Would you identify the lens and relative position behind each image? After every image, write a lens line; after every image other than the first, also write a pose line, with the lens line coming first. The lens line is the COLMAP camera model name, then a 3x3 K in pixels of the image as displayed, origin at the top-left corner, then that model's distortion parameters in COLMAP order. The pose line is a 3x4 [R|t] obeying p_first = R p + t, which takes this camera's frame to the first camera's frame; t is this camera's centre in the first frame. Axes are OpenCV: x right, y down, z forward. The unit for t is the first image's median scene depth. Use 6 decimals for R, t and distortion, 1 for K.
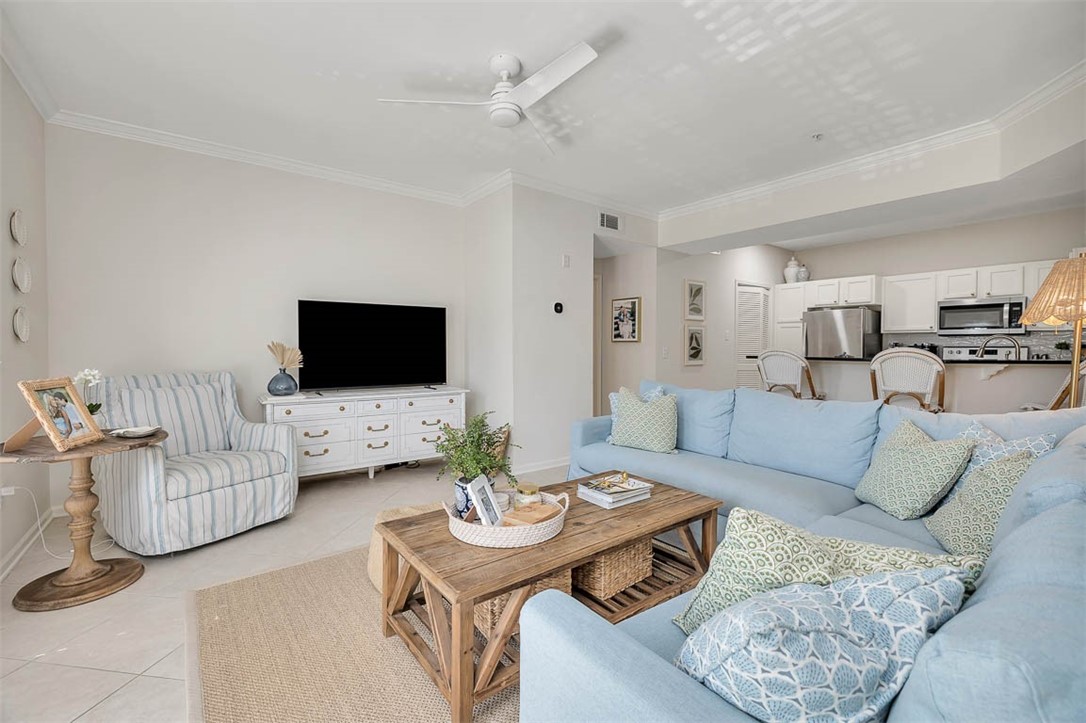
lens RADIAL K [[457.8, 0, 544.2], [0, 457.8, 357.0], [0, 0, 1]] dist [-0.000498, 0.000038]
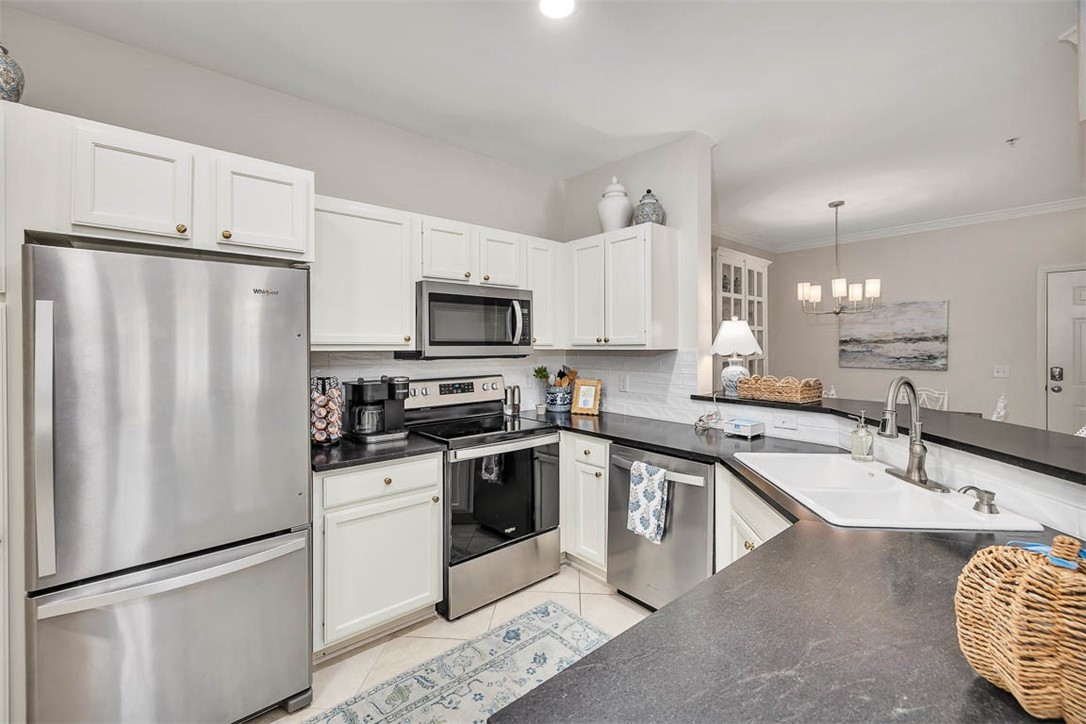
lens RADIAL K [[469.3, 0, 538.8], [0, 469.3, 346.7], [0, 0, 1]] dist [0.002063, 0.000150]
pose [[-0.067164, -0.007597, 0.997713, 0.420951], [0.022042, 0.999716, 0.009096, -0.061672], [-0.997498, 0.022602, -0.066978, 0.949976]]
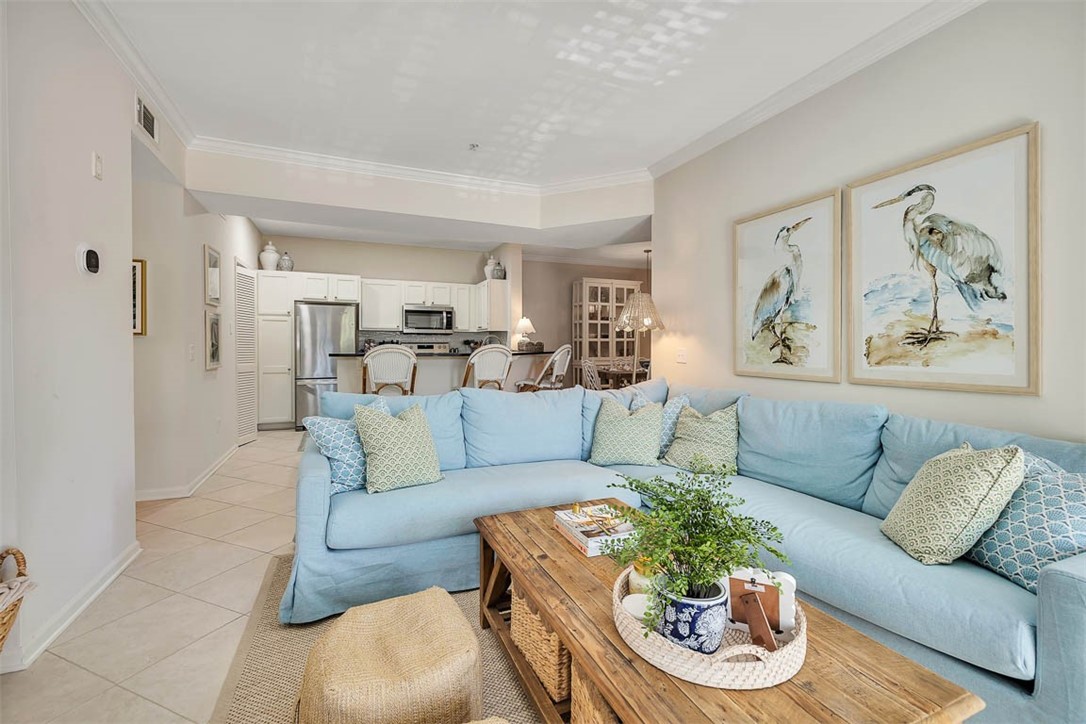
lens RADIAL K [[469.3, 0, 538.8], [0, 469.3, 346.7], [0, 0, 1]] dist [0.002063, 0.000150]
pose [[0.257273, -0.007218, 0.966312, -0.252912], [0.020694, 0.999784, 0.001959, -0.007919], [-0.966117, 0.019493, 0.257366, 0.347339]]
